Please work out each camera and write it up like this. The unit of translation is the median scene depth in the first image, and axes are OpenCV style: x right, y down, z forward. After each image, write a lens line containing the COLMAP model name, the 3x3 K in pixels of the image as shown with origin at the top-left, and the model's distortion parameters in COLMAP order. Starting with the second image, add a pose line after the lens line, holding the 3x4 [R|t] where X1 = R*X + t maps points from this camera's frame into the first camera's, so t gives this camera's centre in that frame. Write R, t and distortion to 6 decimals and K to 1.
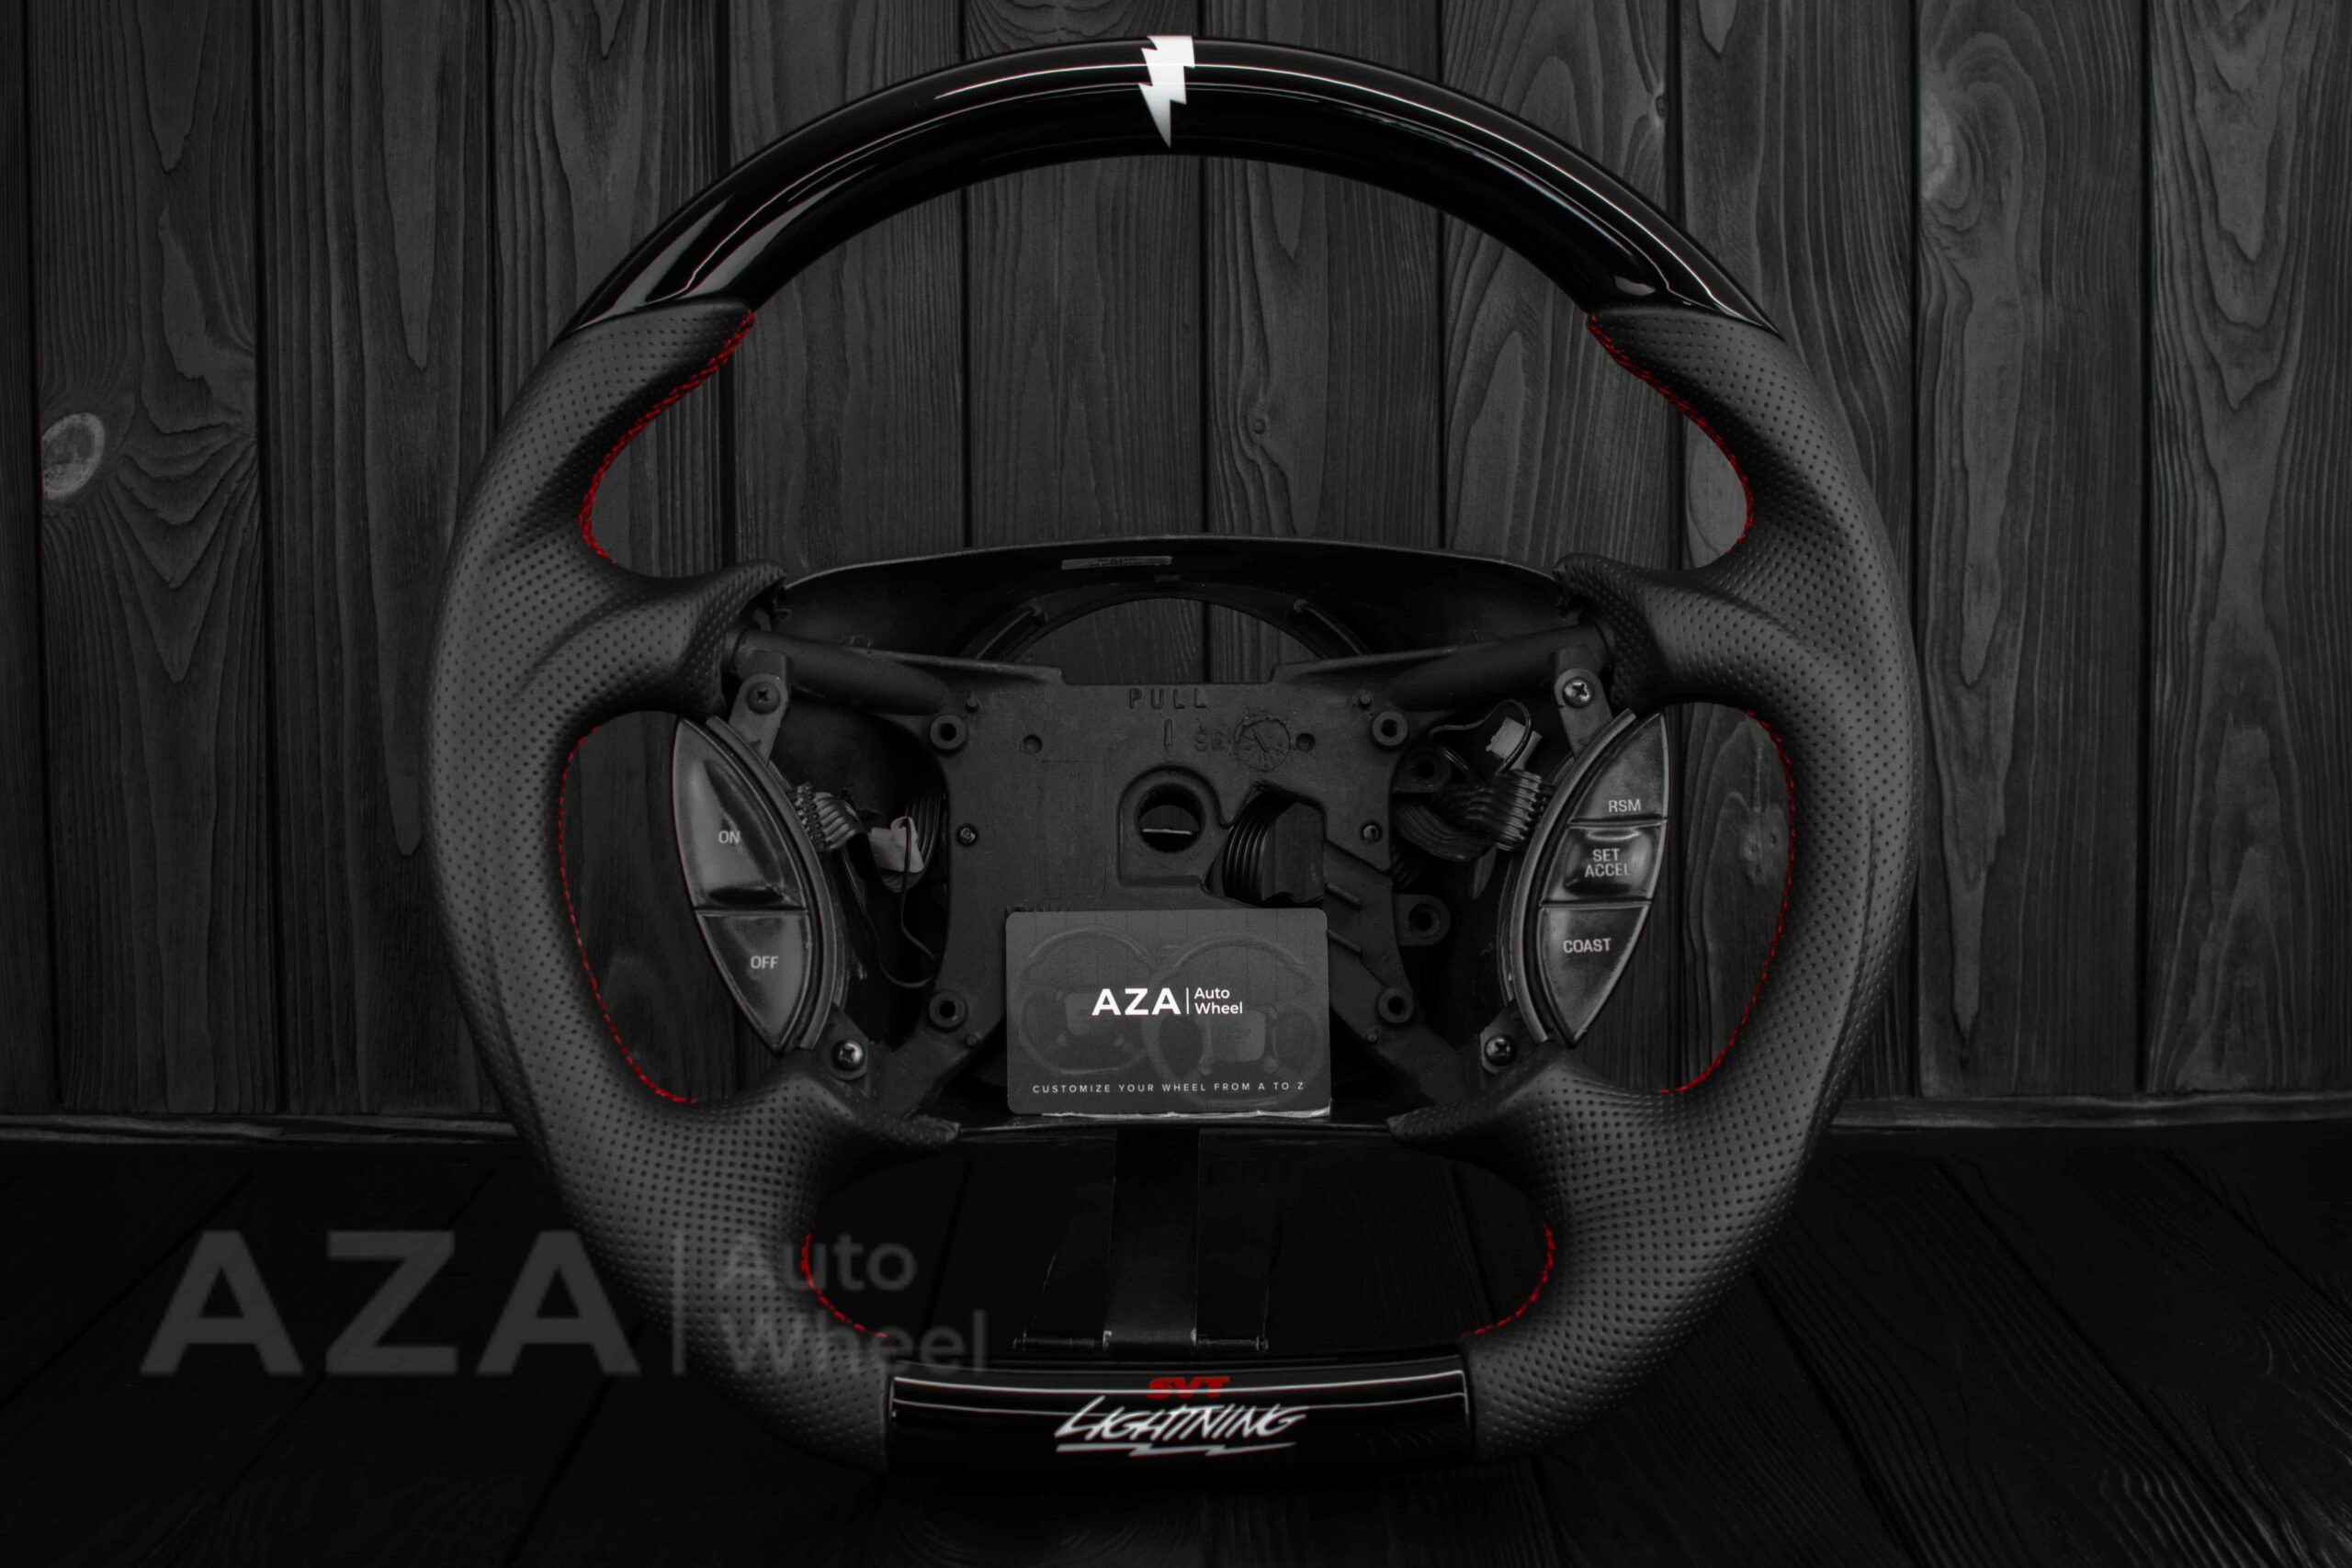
lens RADIAL K [[3794.7, 0, 1082.8], [0, 3794.7, 879.6], [0, 0, 1]] dist [-0.220980, 0.163737]
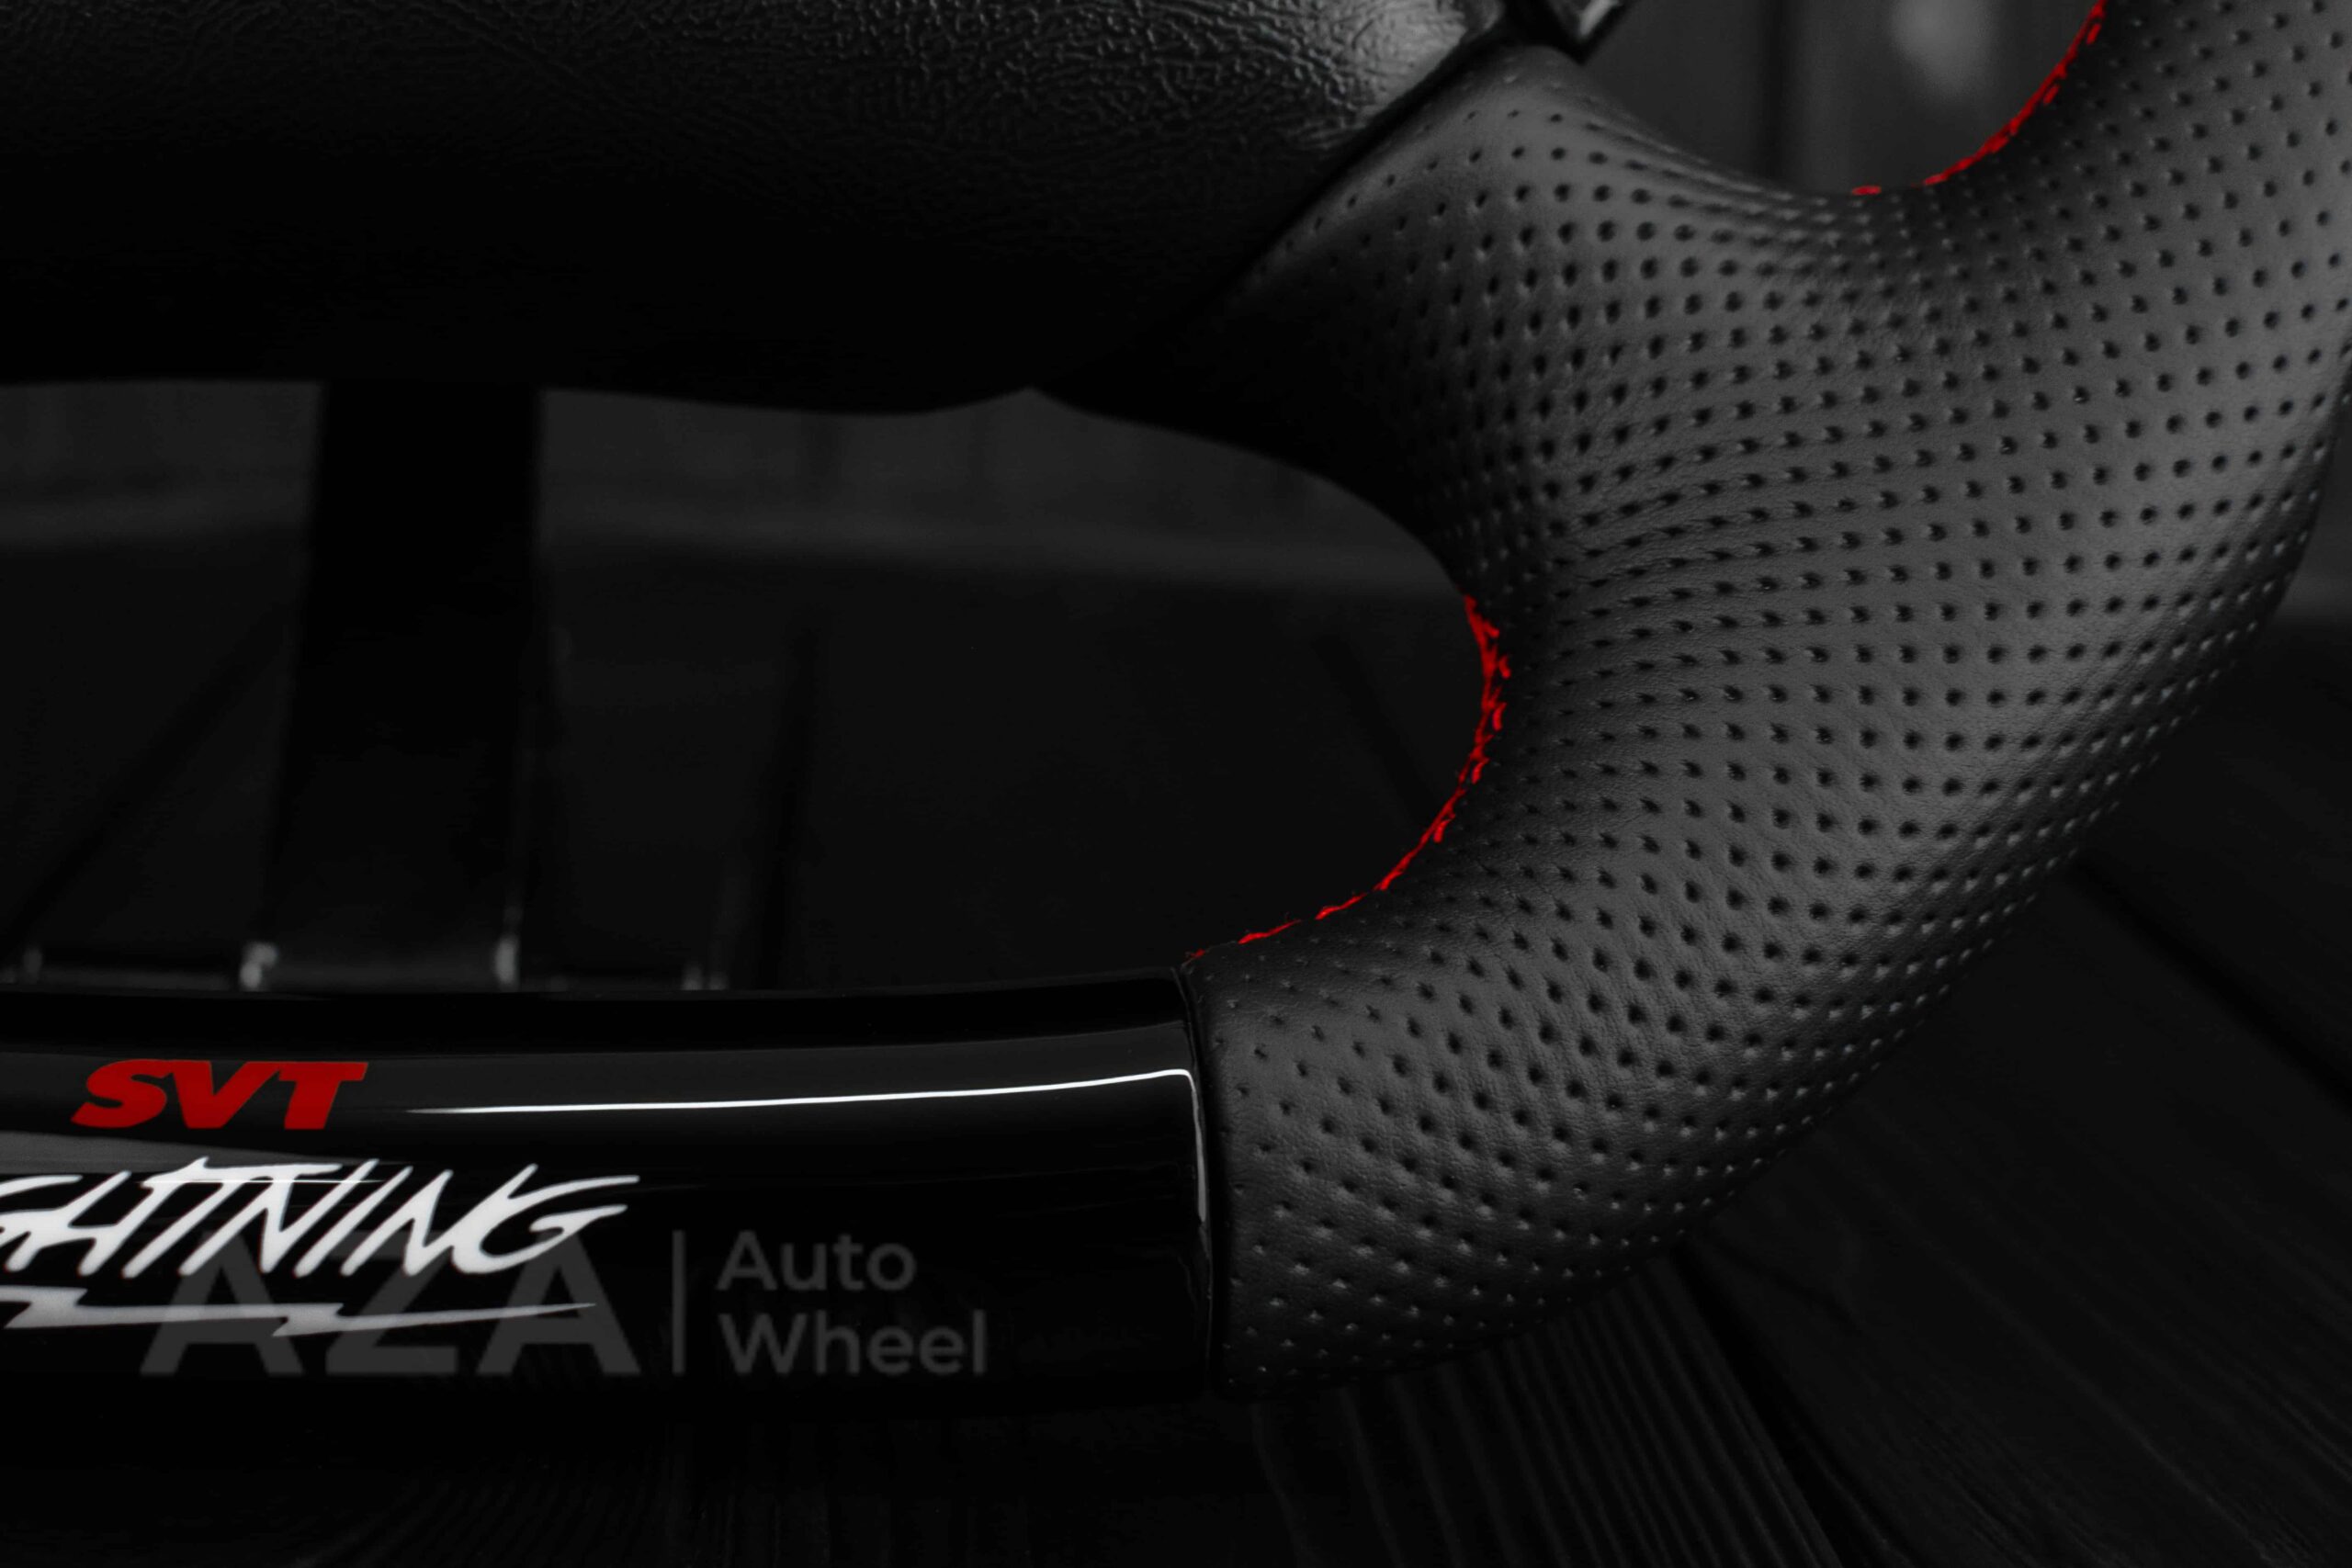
lens RADIAL K [[3624.1, 0, 1142.4], [0, 3624.1, 798.8], [0, 0, 1]] dist [-0.218202, 0.197409]
pose [[0.997696, 0.018211, 0.065349, 0.125548], [-0.022692, 0.997393, 0.068502, 0.146298], [-0.063931, -0.069827, 0.995508, 1.171129]]
